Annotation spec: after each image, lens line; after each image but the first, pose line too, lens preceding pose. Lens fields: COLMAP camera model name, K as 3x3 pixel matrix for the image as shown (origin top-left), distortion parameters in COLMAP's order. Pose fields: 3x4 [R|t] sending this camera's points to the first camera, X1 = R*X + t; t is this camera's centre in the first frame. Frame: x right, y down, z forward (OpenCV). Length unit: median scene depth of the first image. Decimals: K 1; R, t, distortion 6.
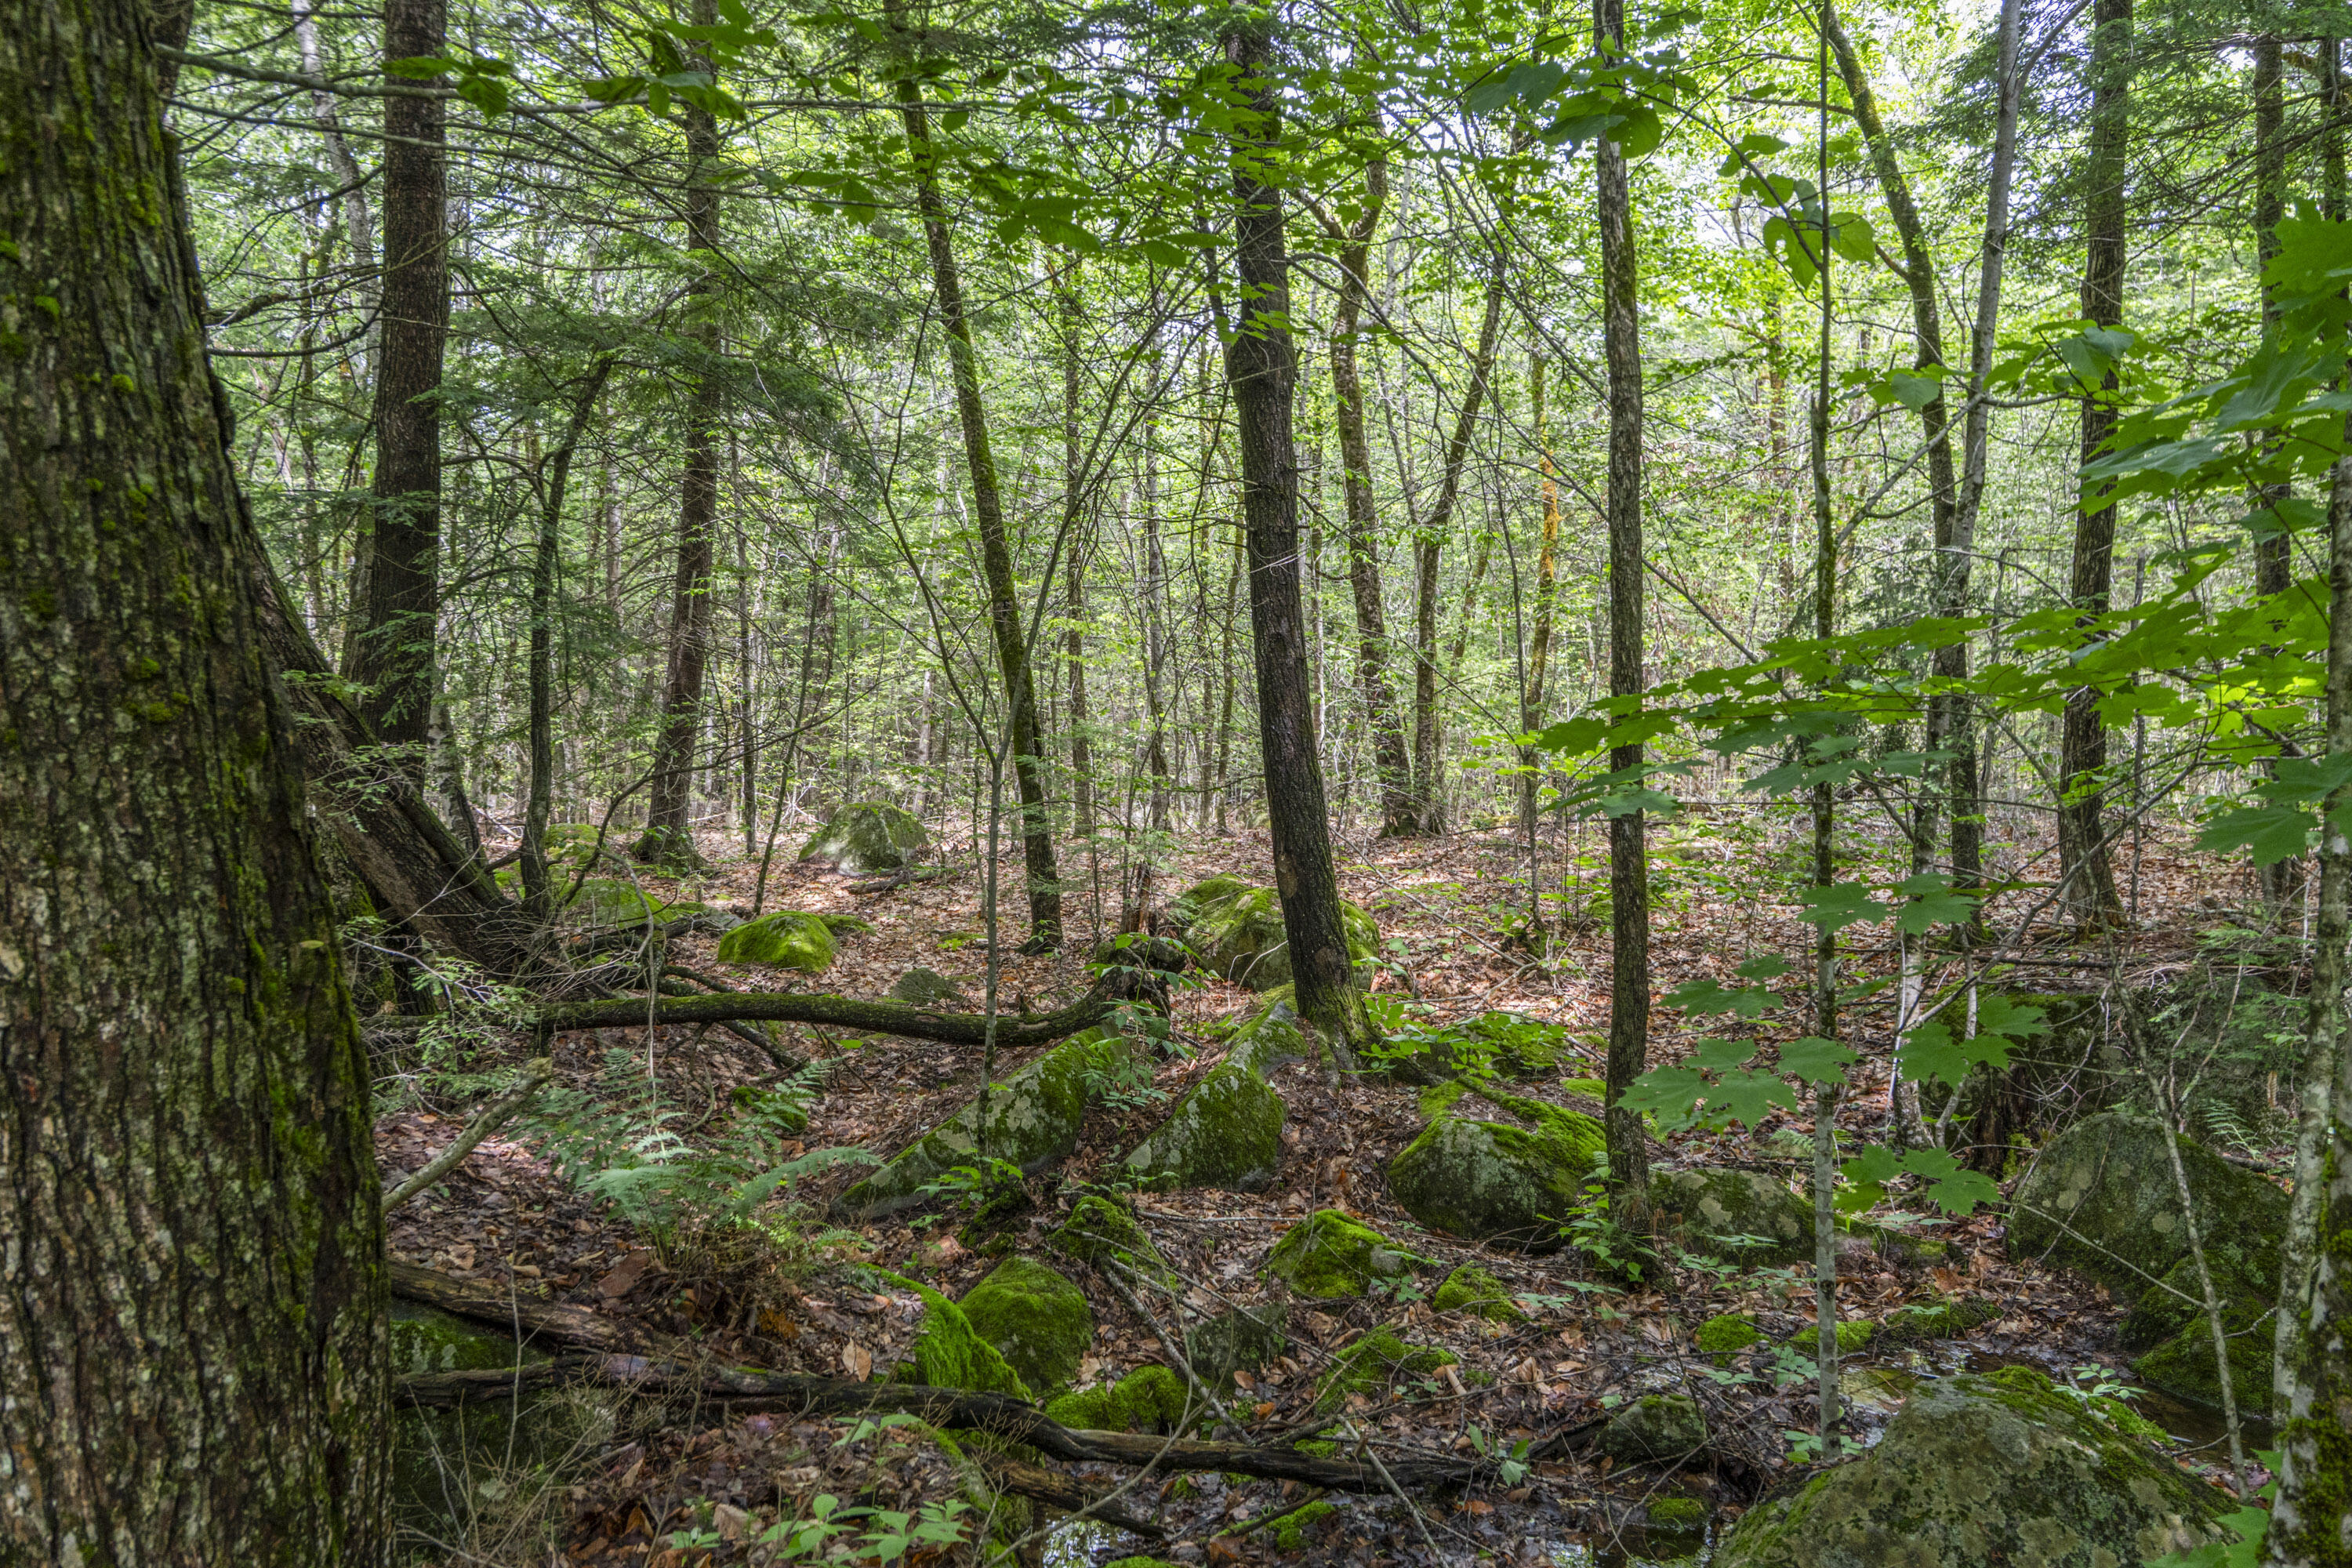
lens RADIAL K [[1756.2, 0, 1175.4], [0, 1756.2, 781.3], [0, 0, 1]] dist [0.000253, 0.000177]
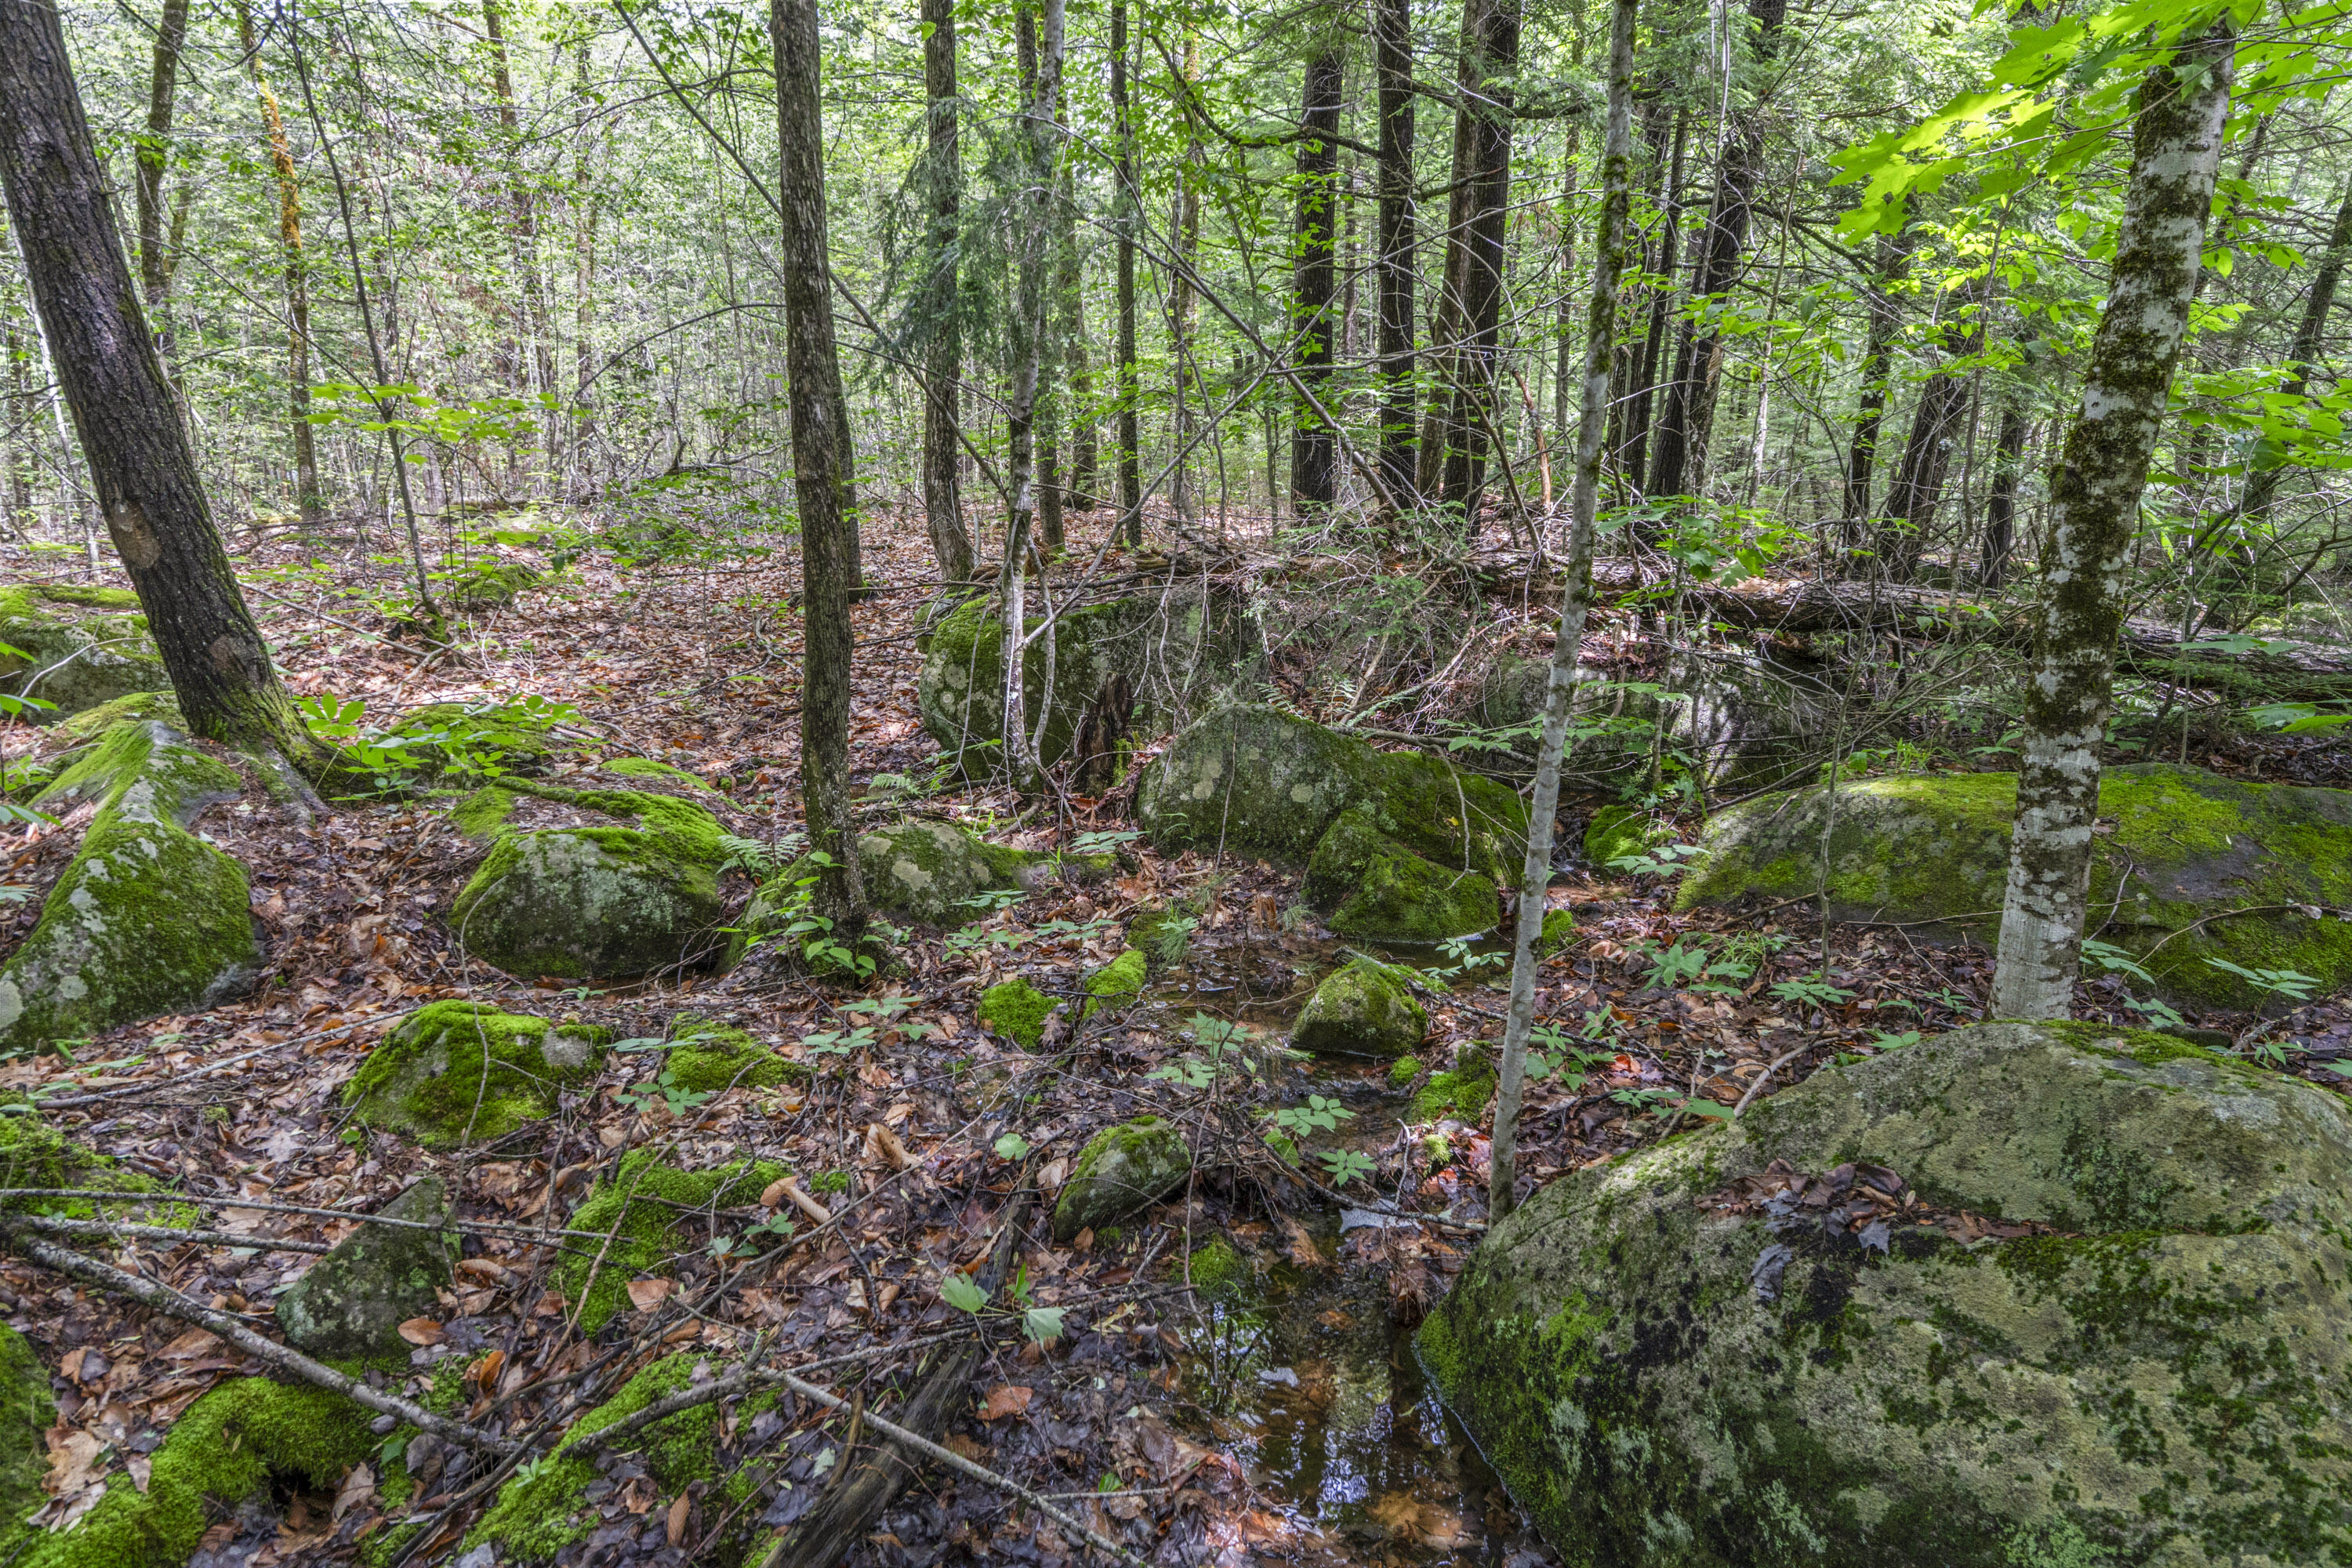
lens RADIAL K [[1282.1, 0, 1179.0], [0, 1282.1, 784.9], [0, 0, 1]] dist [0.000067, -0.000173]
pose [[0.654703, -0.172019, 0.736052, -0.063326], [0.018893, 0.977181, 0.211567, 0.062333], [-0.755650, -0.124607, 0.643014, 0.449422]]
